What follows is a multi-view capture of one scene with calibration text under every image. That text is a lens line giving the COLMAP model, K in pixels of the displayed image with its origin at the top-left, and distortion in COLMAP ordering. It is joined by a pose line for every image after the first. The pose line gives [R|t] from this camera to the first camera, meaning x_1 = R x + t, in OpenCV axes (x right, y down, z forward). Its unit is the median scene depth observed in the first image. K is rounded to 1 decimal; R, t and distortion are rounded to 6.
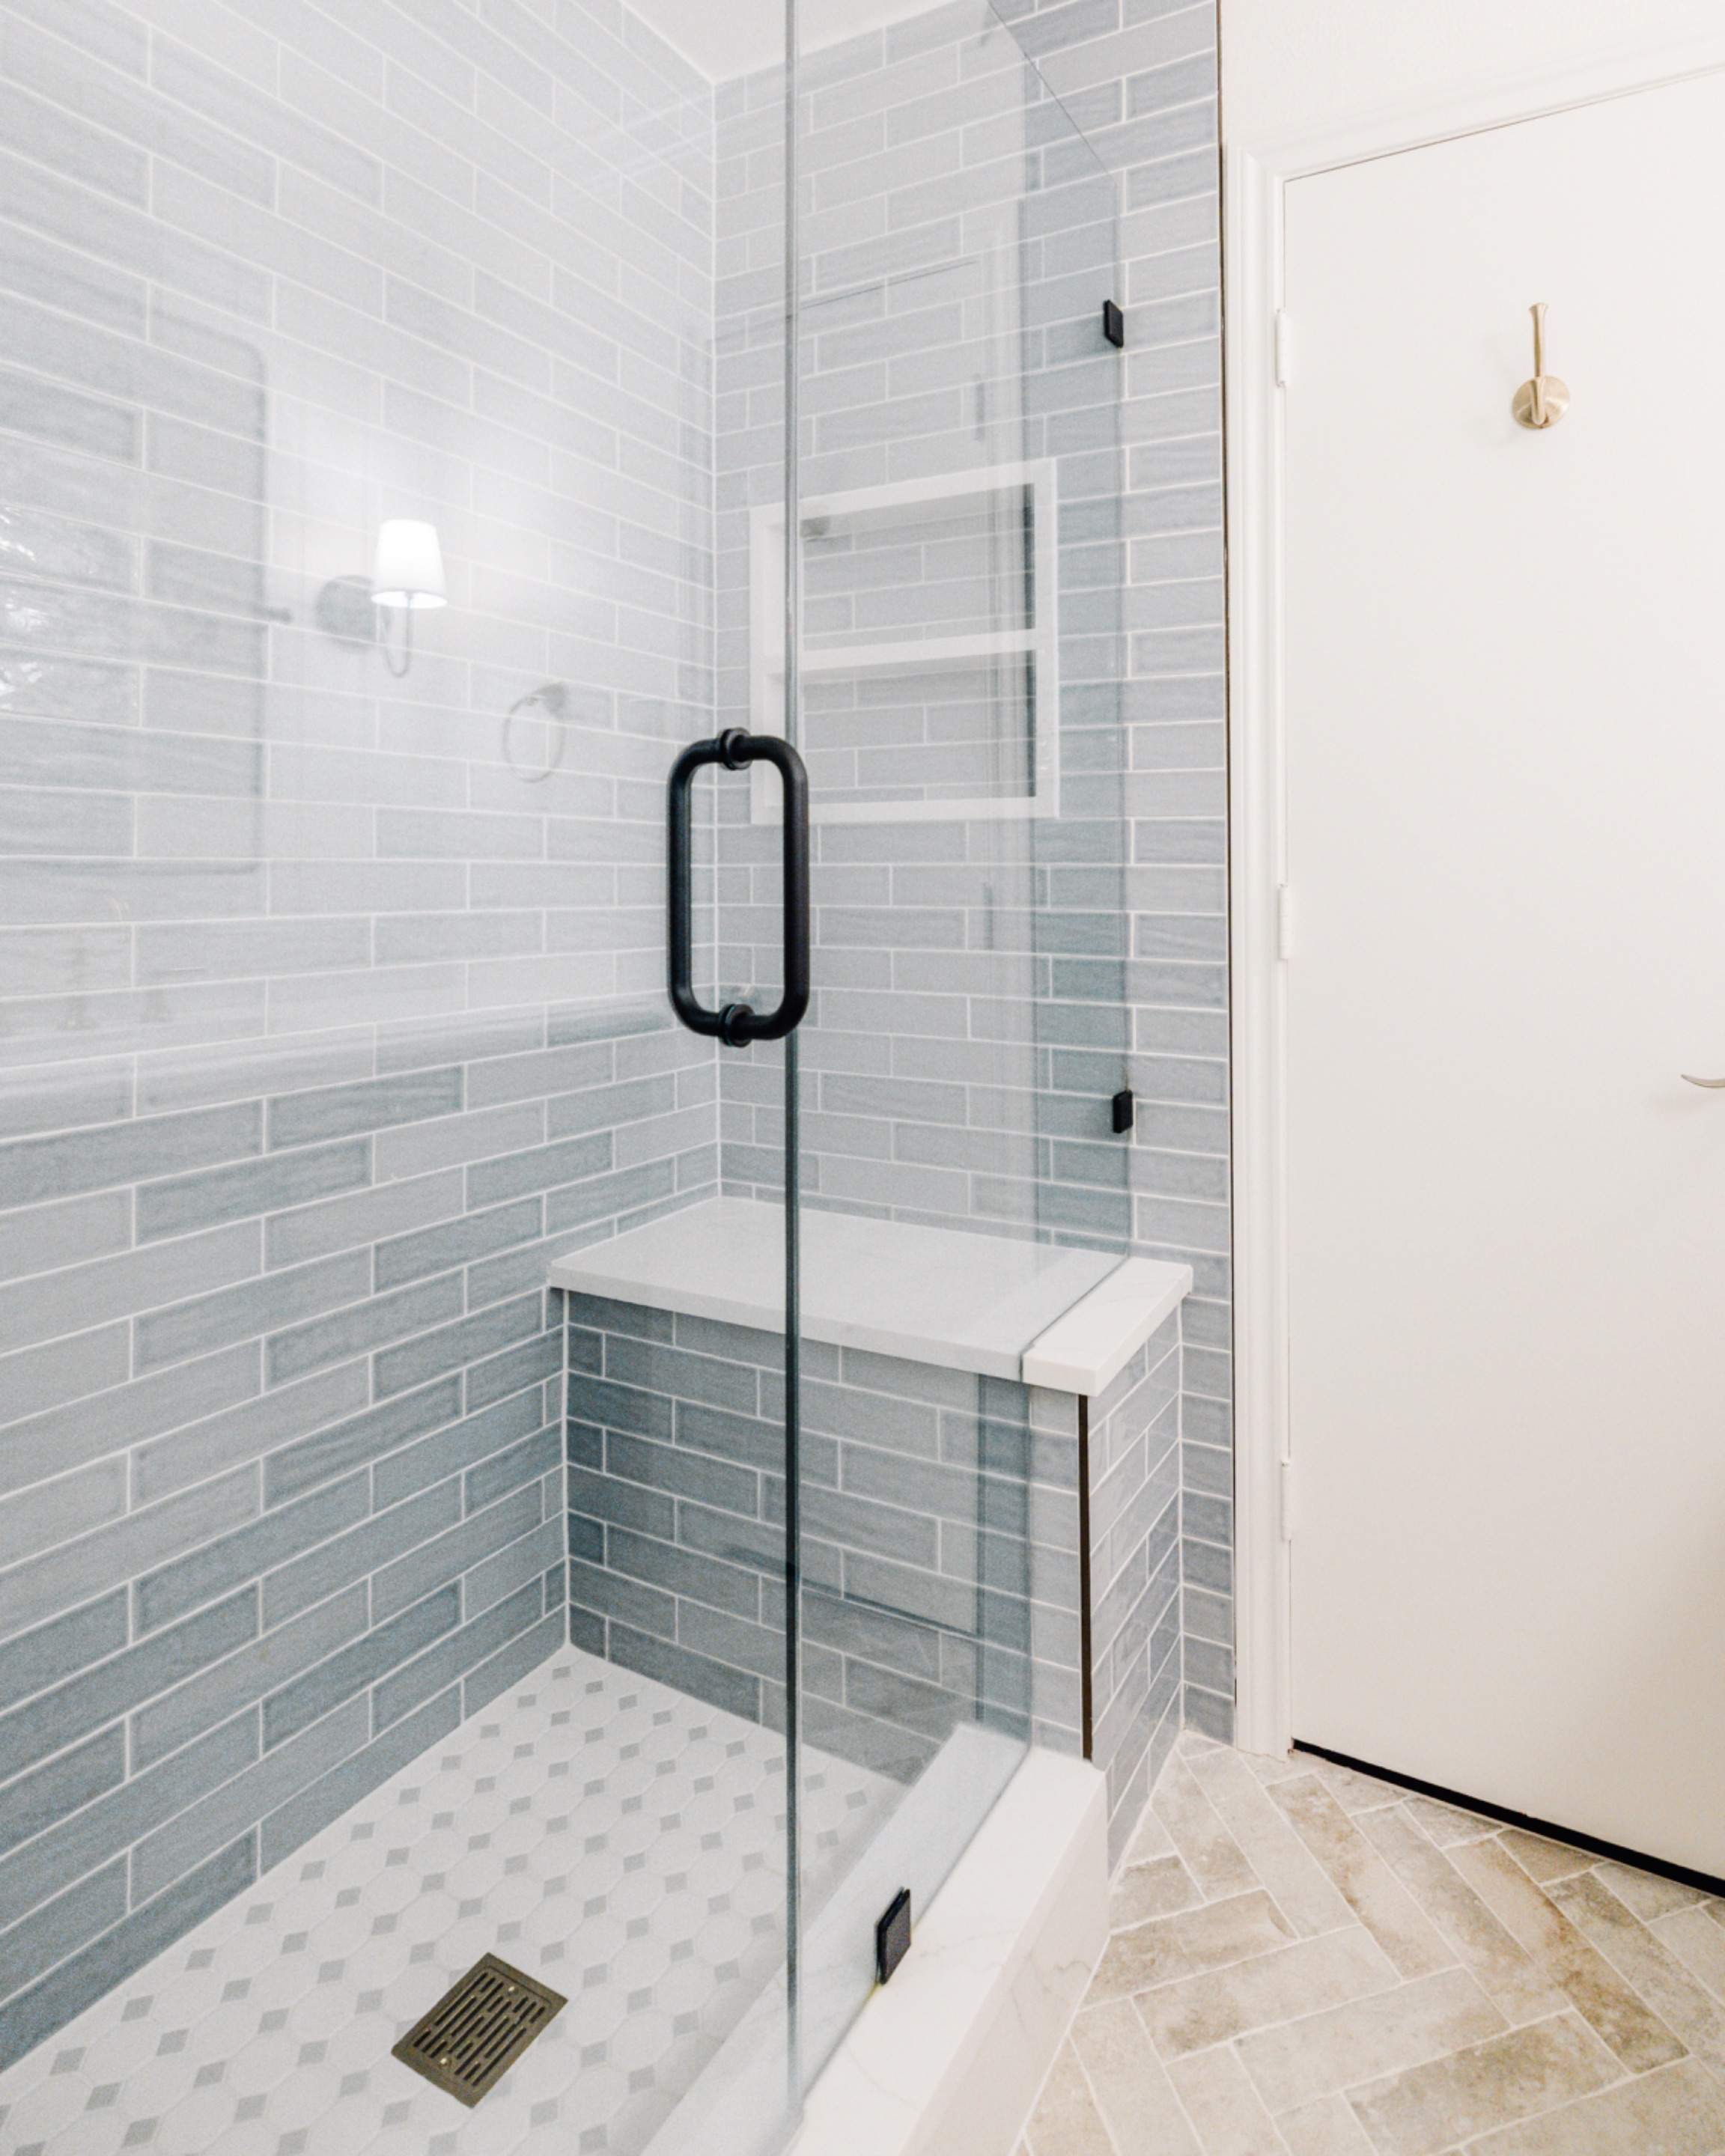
lens RADIAL K [[1224.7, 0, 980.0], [0, 1224.7, 838.2], [0, 0, 1]] dist [-0.000765, -0.000820]
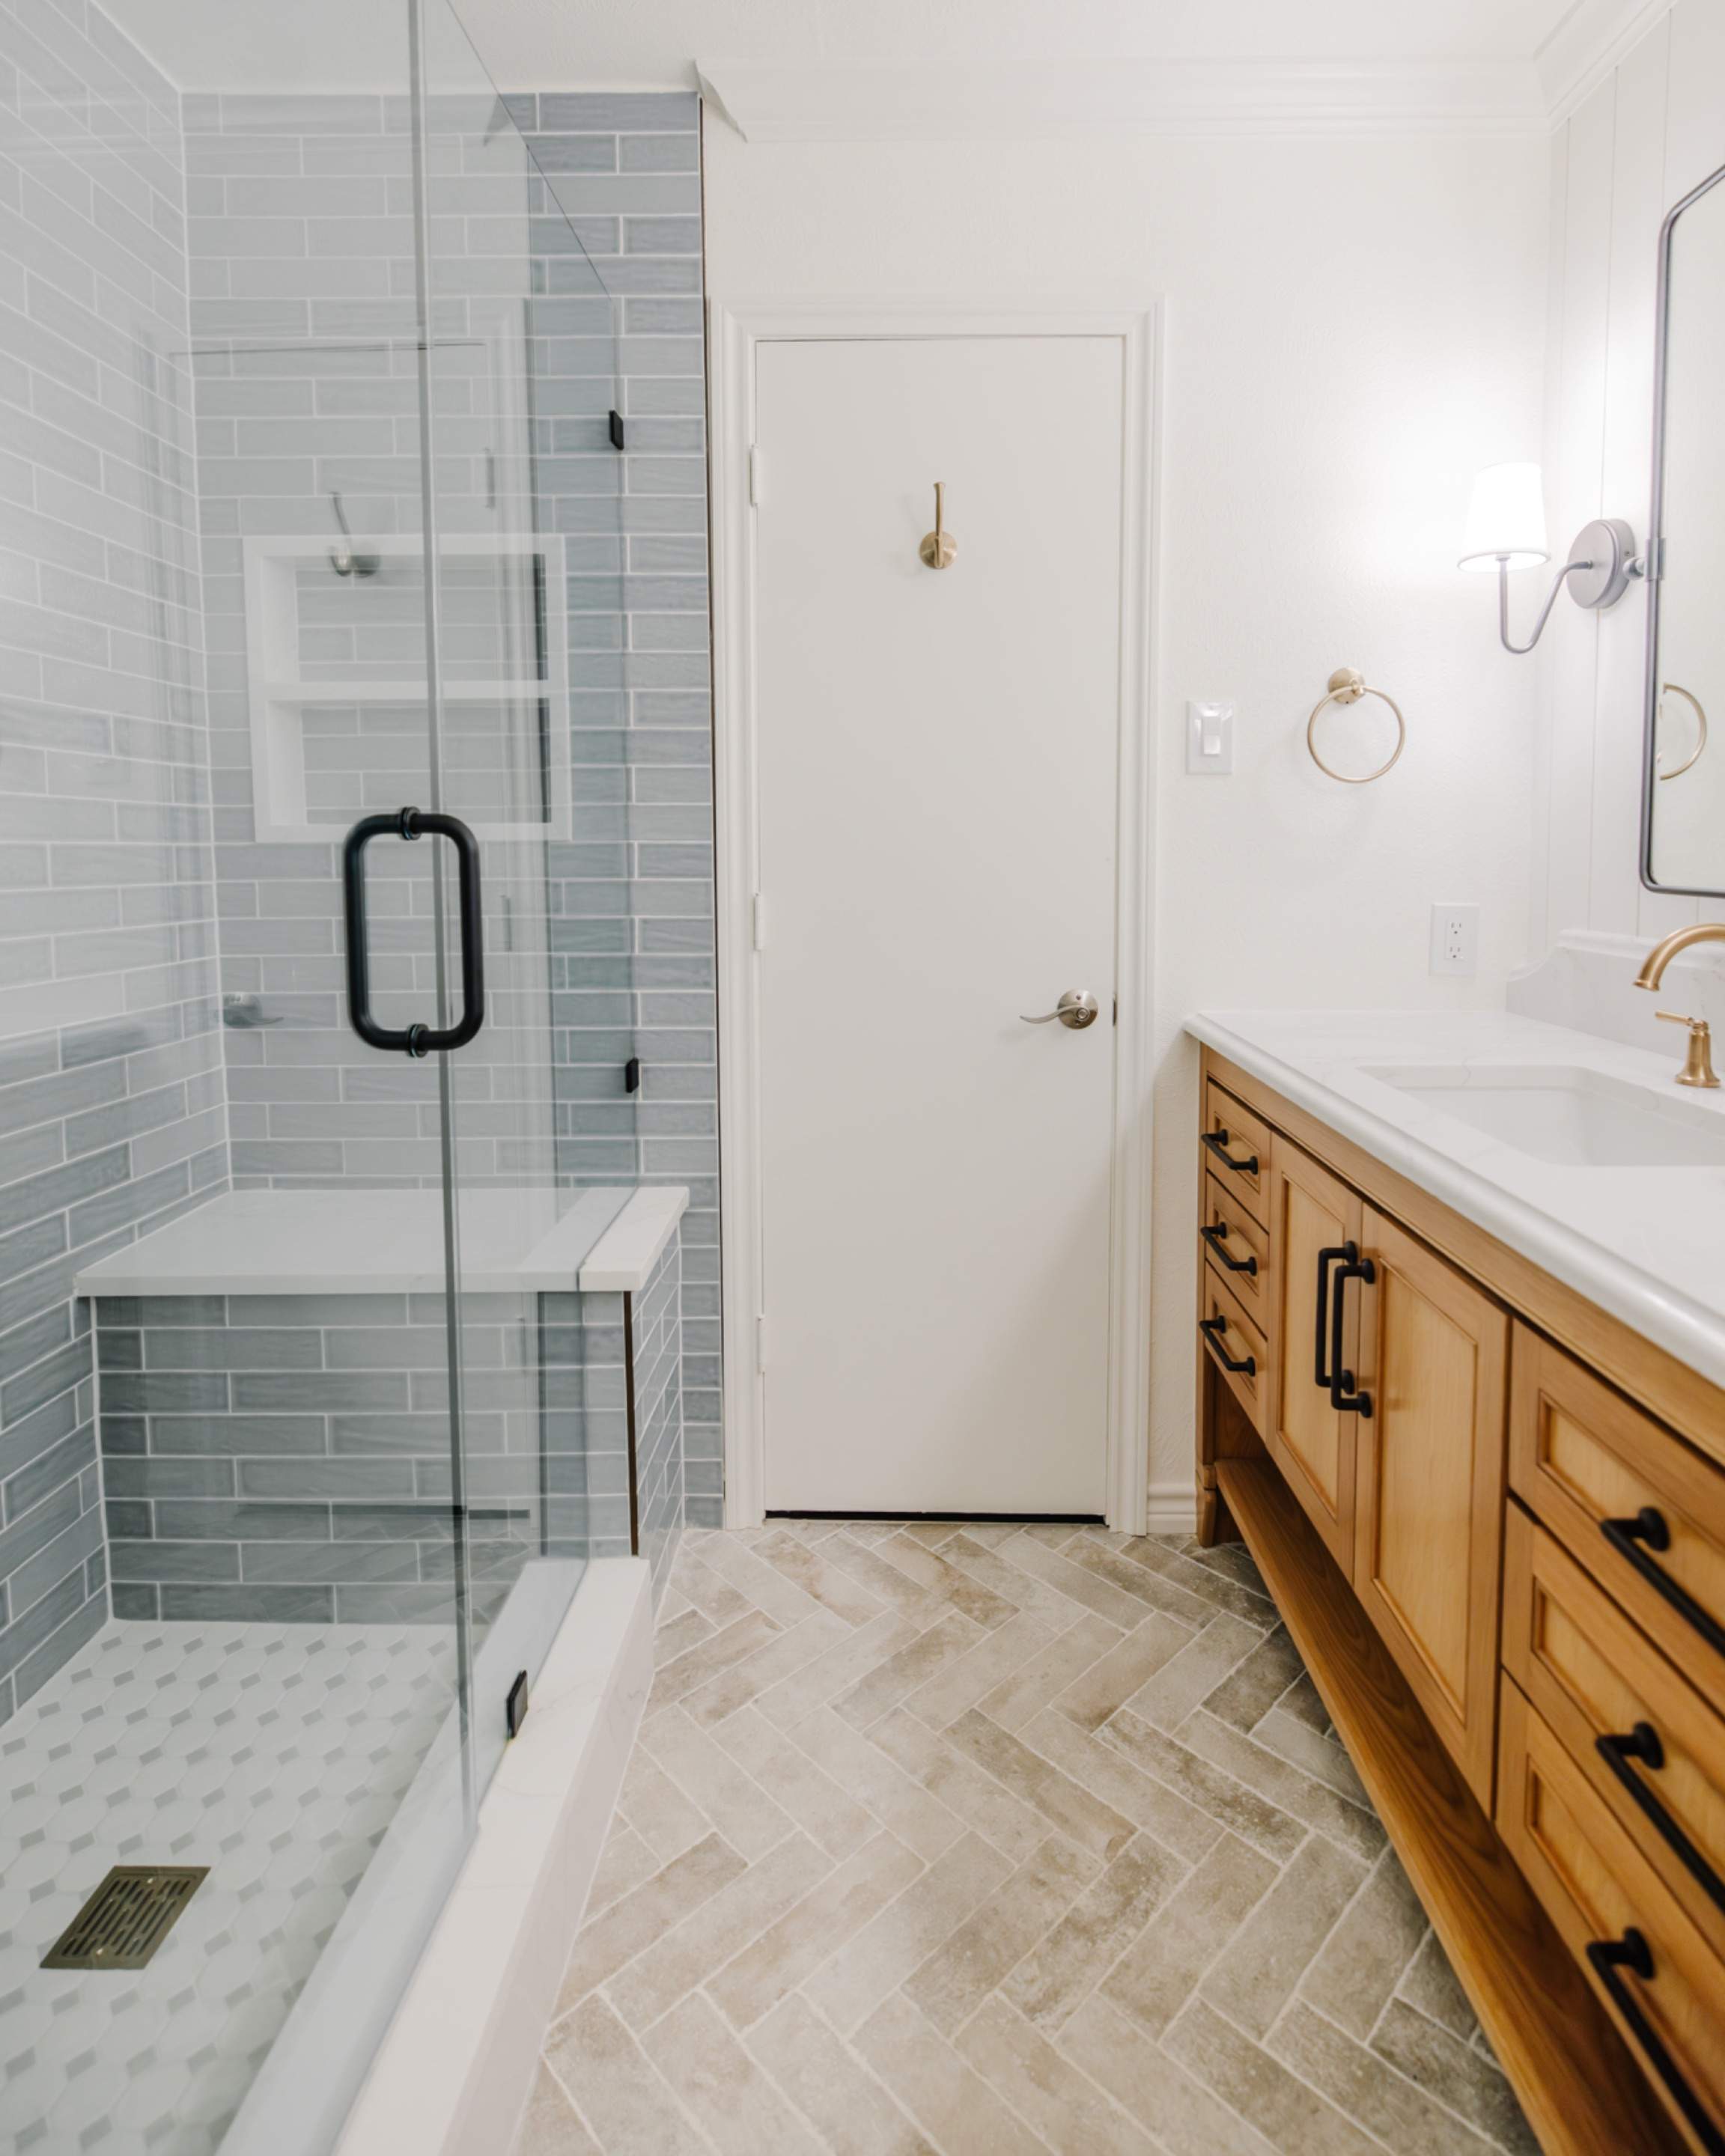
lens RADIAL K [[1121.7, 0, 915.5], [0, 1121.7, 904.9], [0, 0, 1]] dist [-0.002012, -0.000153]
pose [[0.890611, -0.031081, 0.453702, -0.143108], [-0.006464, 0.996696, 0.080967, -0.047168], [-0.454720, -0.075043, 0.887468, -0.143359]]
